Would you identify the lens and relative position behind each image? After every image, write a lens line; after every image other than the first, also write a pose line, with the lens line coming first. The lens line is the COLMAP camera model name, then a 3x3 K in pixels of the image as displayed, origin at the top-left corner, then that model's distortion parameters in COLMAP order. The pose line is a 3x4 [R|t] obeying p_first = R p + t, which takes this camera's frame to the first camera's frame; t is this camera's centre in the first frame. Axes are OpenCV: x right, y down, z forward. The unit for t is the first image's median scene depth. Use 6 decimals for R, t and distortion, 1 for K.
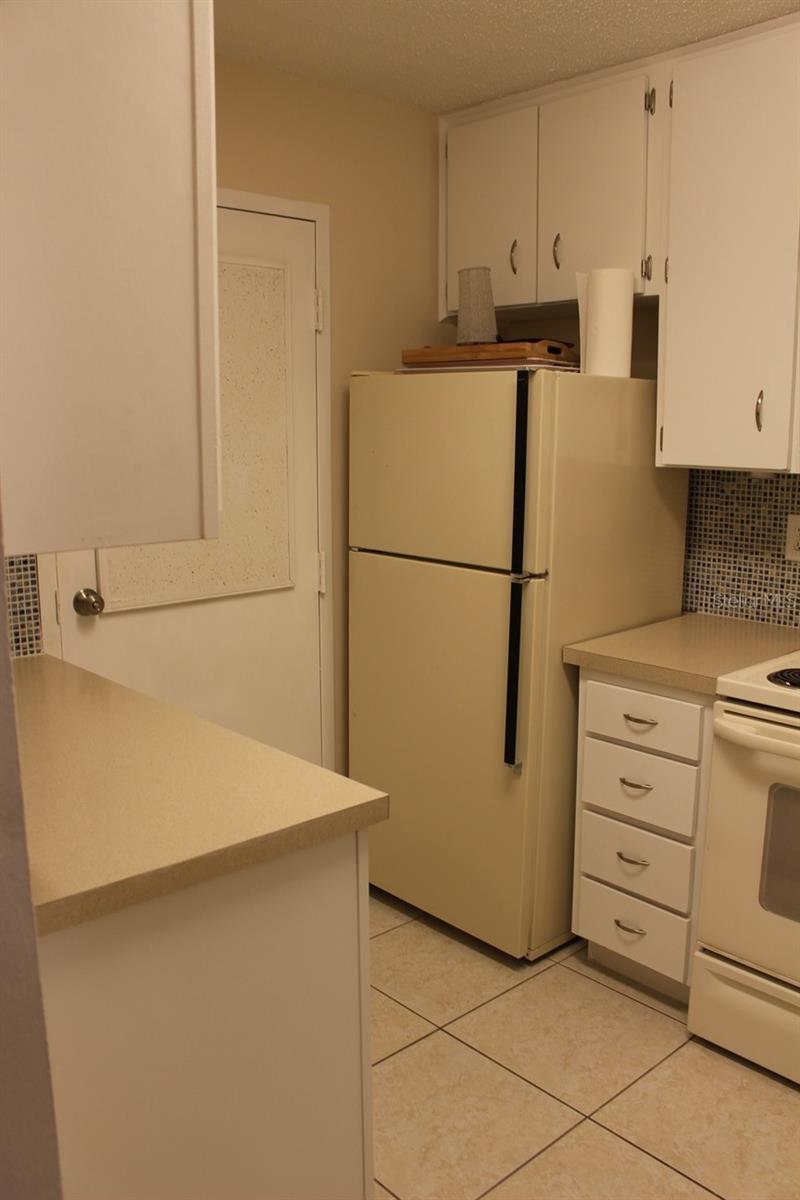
lens RADIAL K [[970.5, 0, 396.6], [0, 970.5, 605.7], [0, 0, 1]] dist [-0.085427, 0.006195]
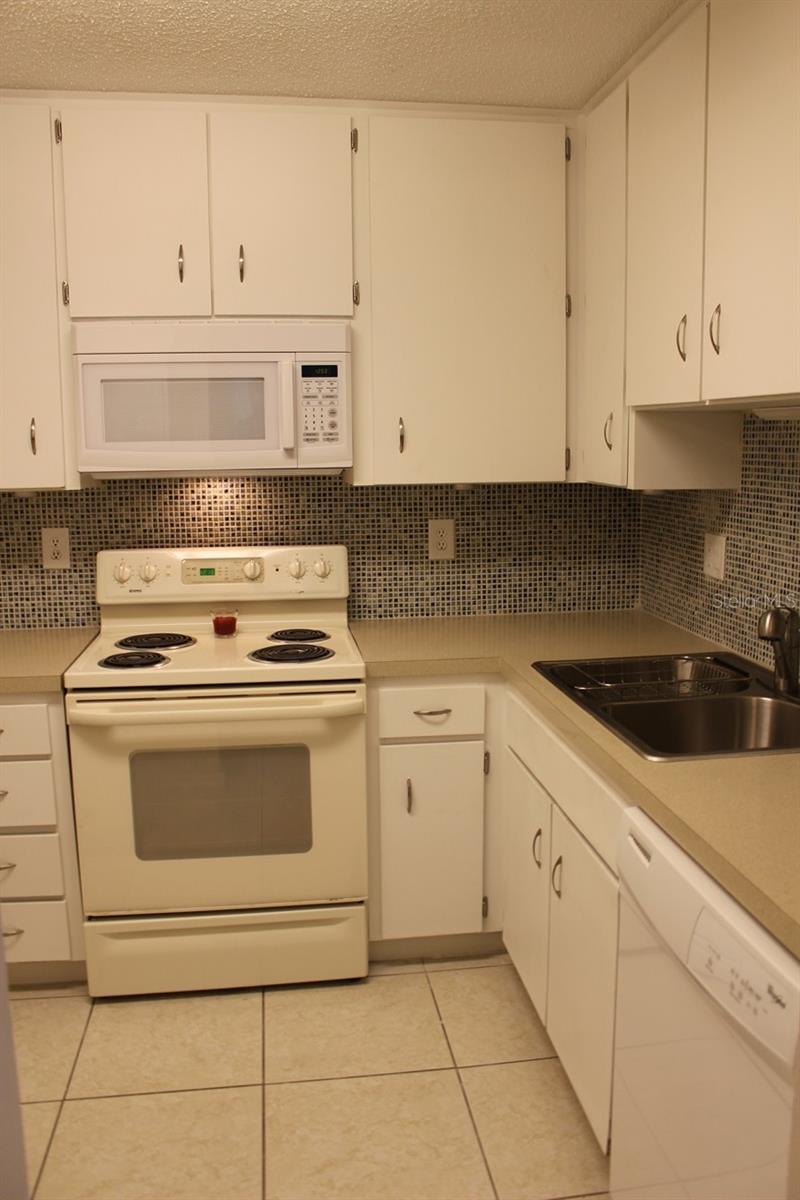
lens RADIAL K [[989.6, 0, 400.4], [0, 989.6, 599.4], [0, 0, 1]] dist [-0.113914, 0.025733]
pose [[0.554467, -0.131742, 0.821712, -0.297459], [0.159263, 0.985938, 0.050606, -0.004518], [-0.816824, 0.102809, 0.567652, 0.021895]]
